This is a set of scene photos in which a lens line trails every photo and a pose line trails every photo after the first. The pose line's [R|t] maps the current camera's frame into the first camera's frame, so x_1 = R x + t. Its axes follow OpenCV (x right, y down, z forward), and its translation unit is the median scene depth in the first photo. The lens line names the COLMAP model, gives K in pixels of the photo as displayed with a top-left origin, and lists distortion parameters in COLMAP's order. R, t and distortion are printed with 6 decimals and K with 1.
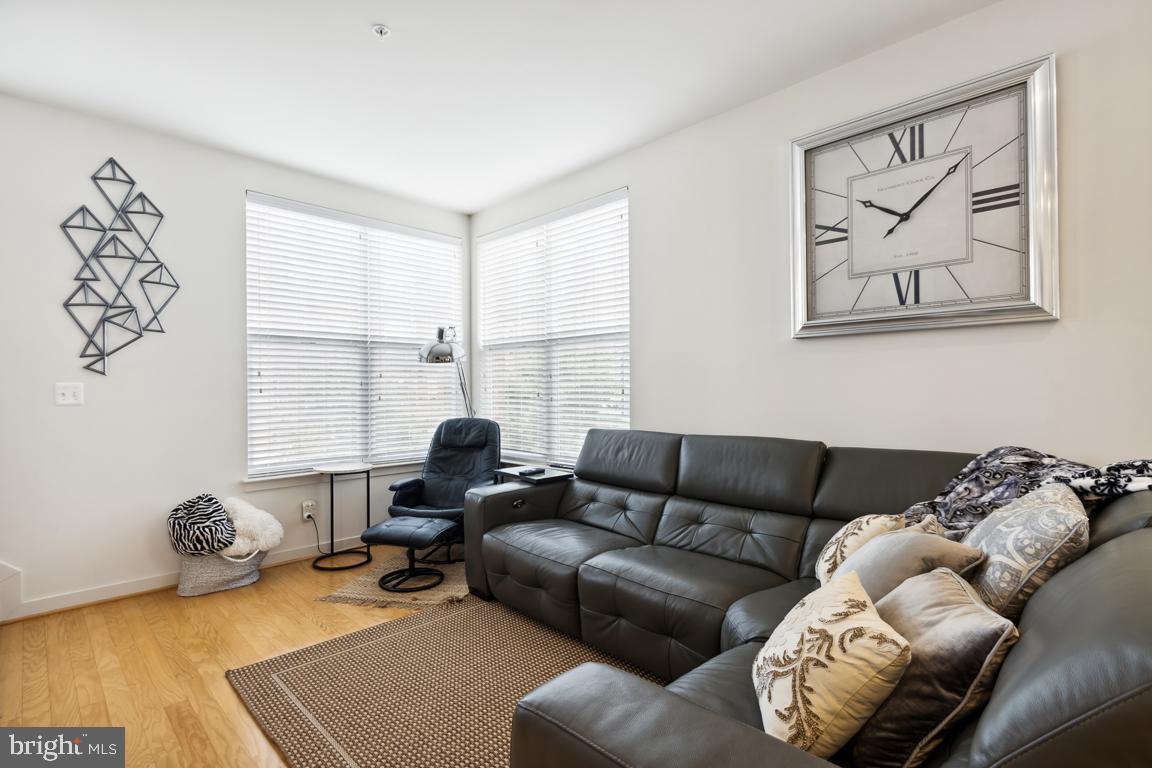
lens RADIAL K [[537.5, 0, 561.3], [0, 537.5, 378.3], [0, 0, 1]] dist [-0.000597, -0.000522]
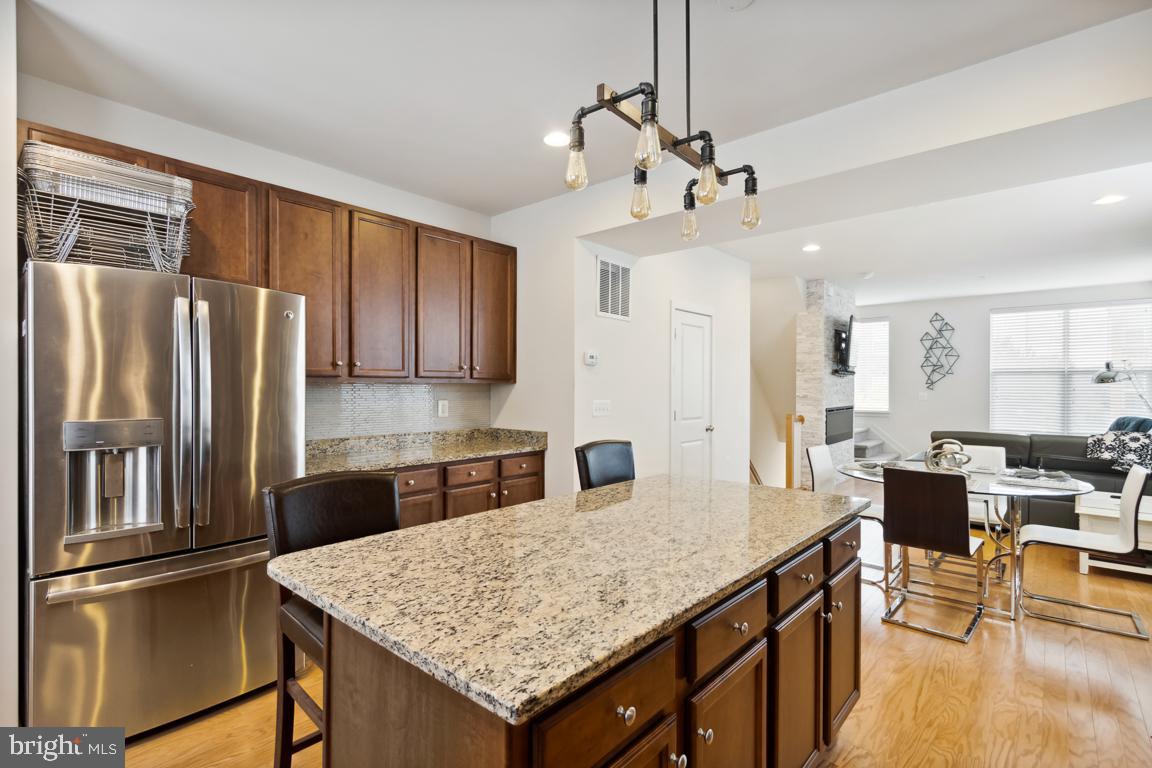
lens RADIAL K [[547.3, 0, 576.0], [0, 547.3, 384.0], [0, 0, 1]] dist [0.000118, -0.000087]
pose [[0.067841, -0.000821, -0.997696, 1.862308], [0.006133, 0.999981, -0.000406, -0.047335], [0.997677, -0.006092, 0.067844, -1.058366]]
